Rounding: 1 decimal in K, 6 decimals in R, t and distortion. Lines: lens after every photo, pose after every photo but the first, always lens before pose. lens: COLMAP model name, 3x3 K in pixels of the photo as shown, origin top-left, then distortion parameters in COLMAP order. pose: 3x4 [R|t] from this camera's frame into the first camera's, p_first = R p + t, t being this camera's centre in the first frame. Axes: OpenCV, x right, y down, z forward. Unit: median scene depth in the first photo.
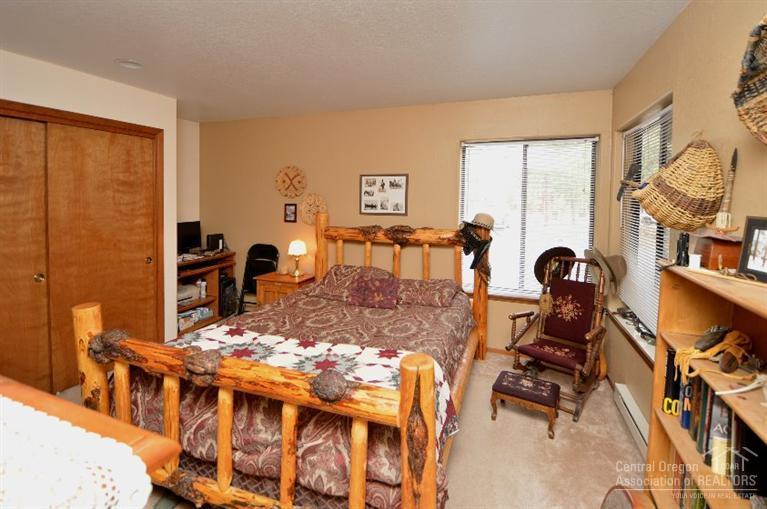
lens RADIAL K [[372.0, 0, 383.5], [0, 372.0, 254.5], [0, 0, 1]] dist [0.001031, 0.000074]
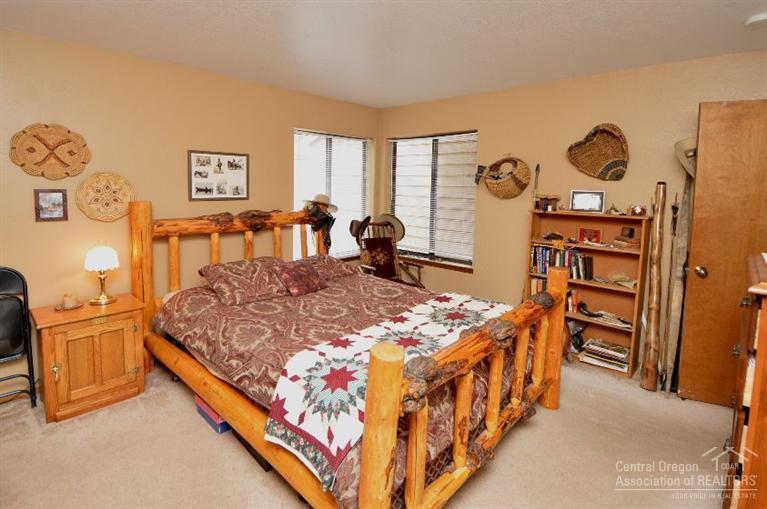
lens RADIAL K [[366.2, 0, 385.8], [0, 366.2, 243.0], [0, 0, 1]] dist [-0.000506, -0.000294]
pose [[0.369570, -0.159255, 0.915454, -0.655645], [0.121107, 0.985055, 0.122472, -0.066852], [-0.921277, 0.065606, 0.383334, 0.337025]]
